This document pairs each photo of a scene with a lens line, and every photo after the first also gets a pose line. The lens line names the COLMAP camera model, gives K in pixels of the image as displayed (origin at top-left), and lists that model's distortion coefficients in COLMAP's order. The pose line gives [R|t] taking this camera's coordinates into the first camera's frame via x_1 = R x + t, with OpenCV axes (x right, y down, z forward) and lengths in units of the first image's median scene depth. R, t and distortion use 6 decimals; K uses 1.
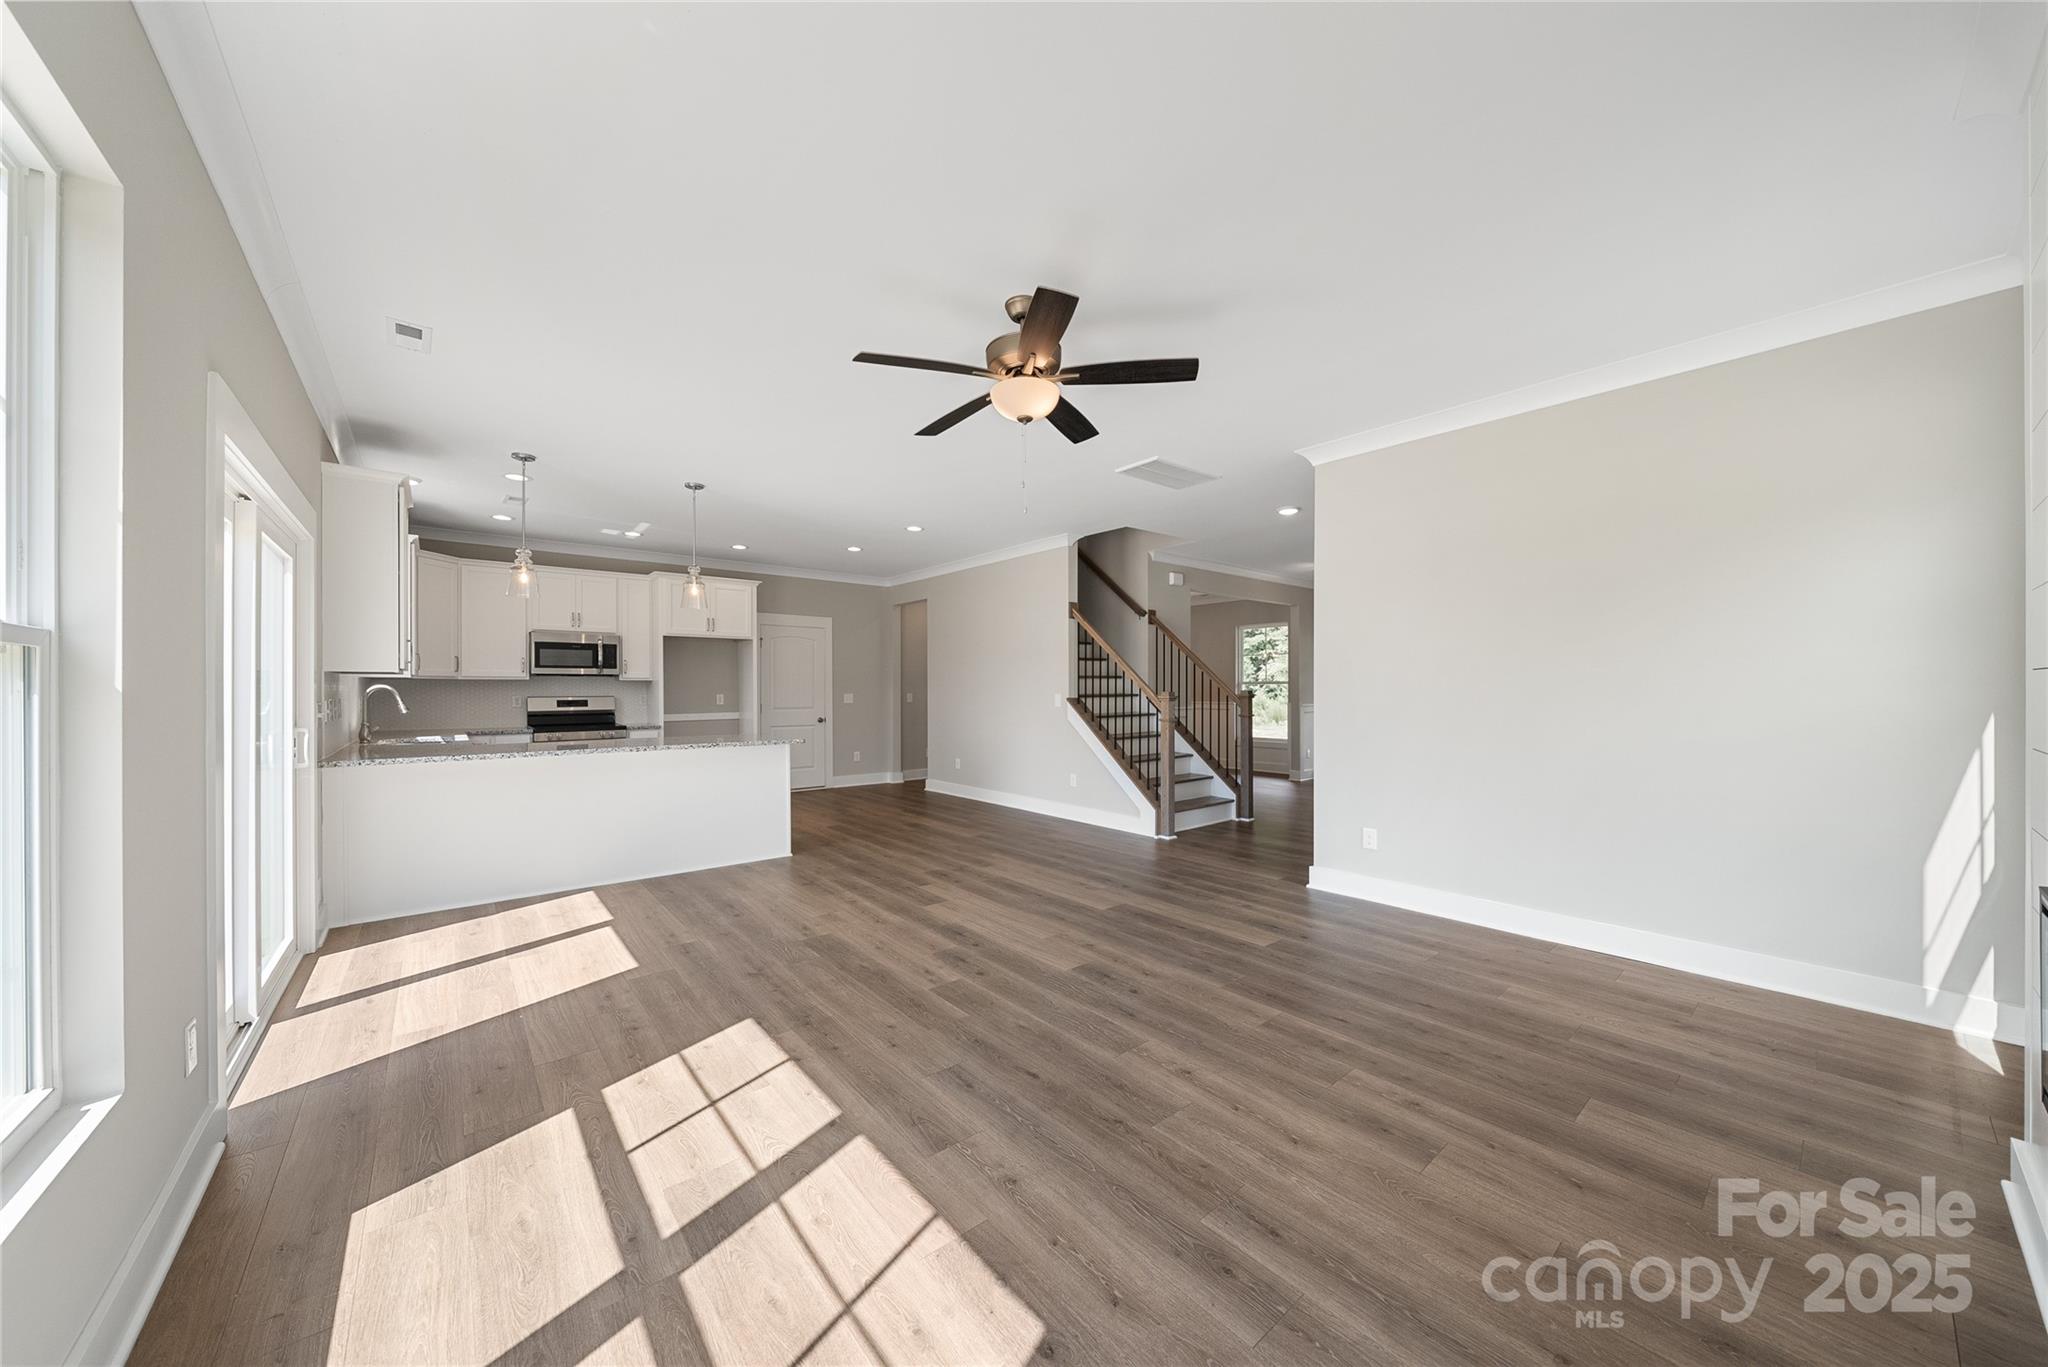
lens RADIAL K [[713.7, 0, 1026.4], [0, 713.7, 694.3], [0, 0, 1]] dist [-0.007649, 0.000411]
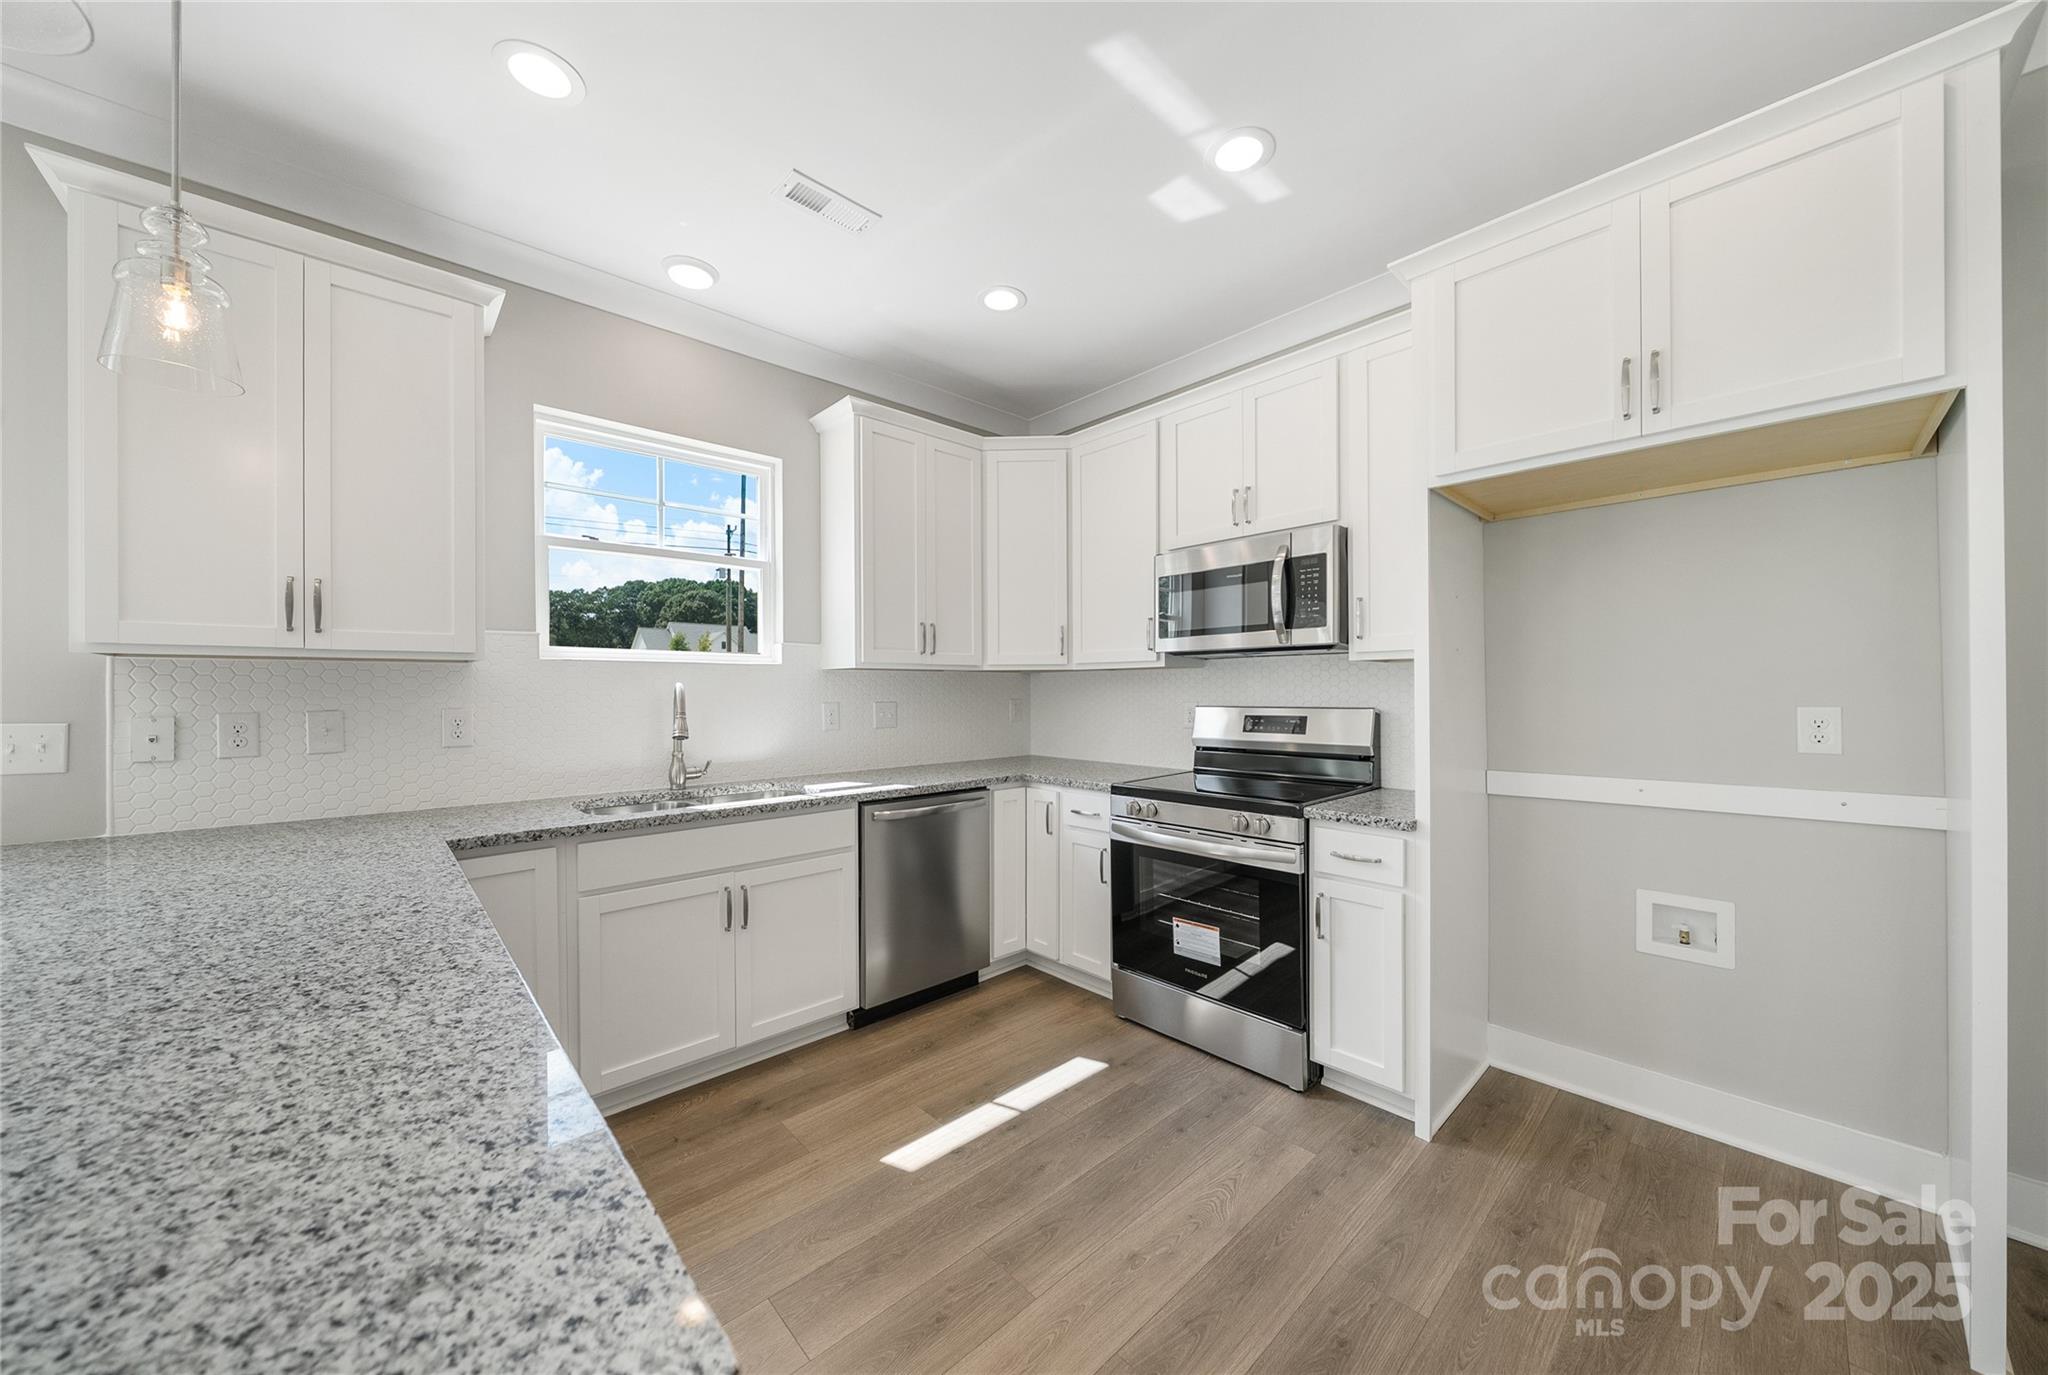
lens RADIAL K [[713.7, 0, 1011.5], [0, 713.7, 691.5], [0, 0, 1]] dist [-0.007649, 0.000411]
pose [[0.050110, -0.001195, -0.998743, -0.266960], [0.000692, 0.999999, -0.001161, -0.005148], [0.998743, -0.000633, 0.050111, 0.890685]]
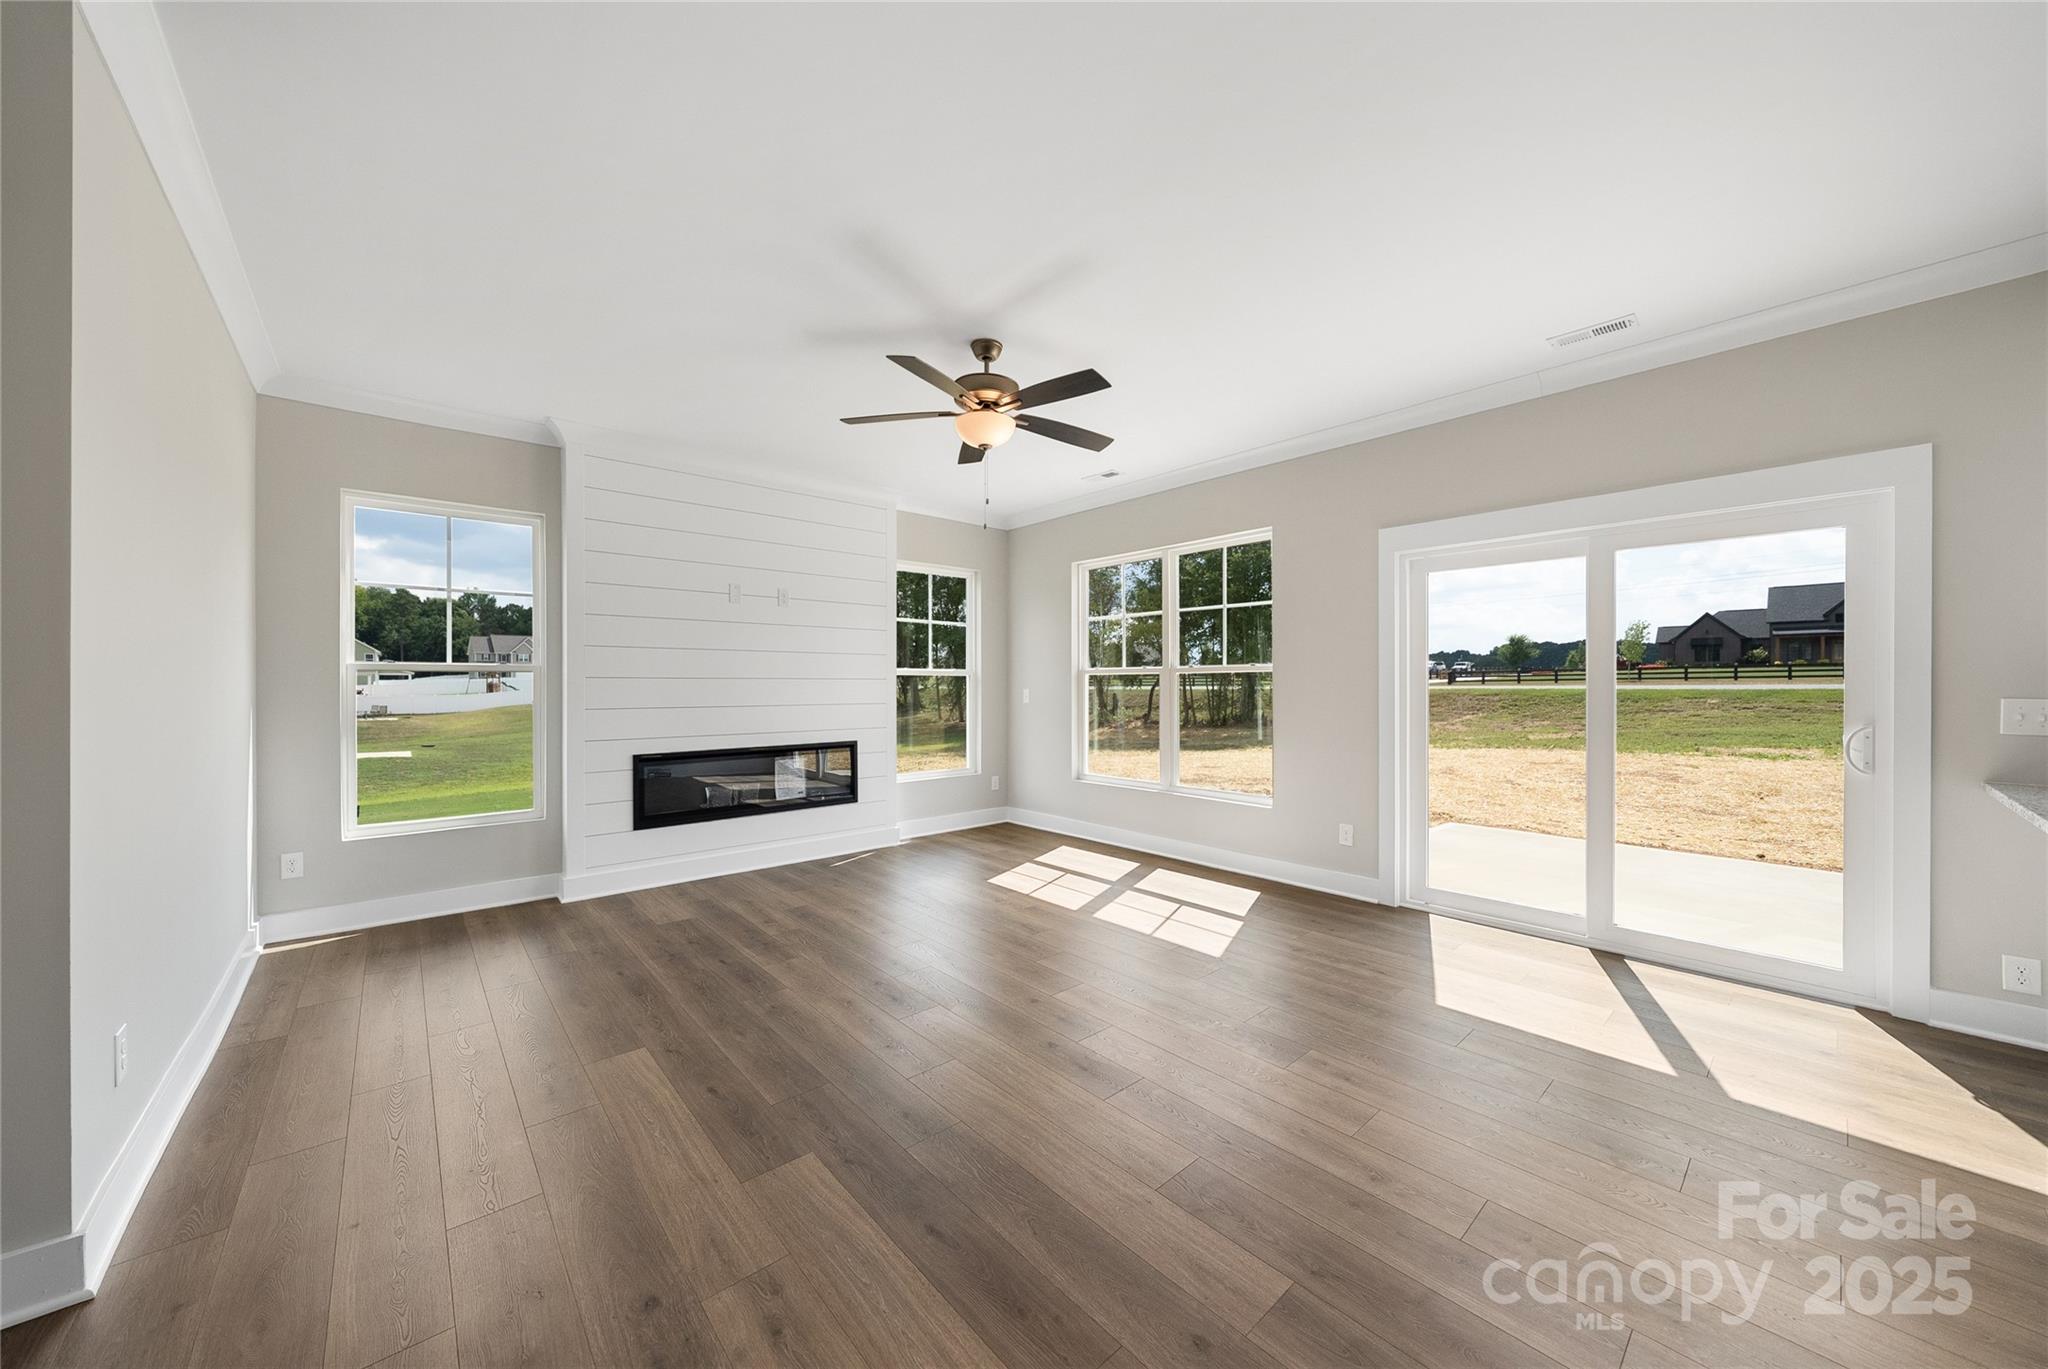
lens RADIAL K [[713.7, 0, 1026.7], [0, 713.7, 682.0], [0, 0, 1]] dist [-0.007649, 0.000411]
pose [[-0.999500, 0.000502, -0.031613, -0.011280], [0.000544, 0.999999, -0.001325, -0.002991], [0.031613, -0.001341, -0.999499, 0.884823]]
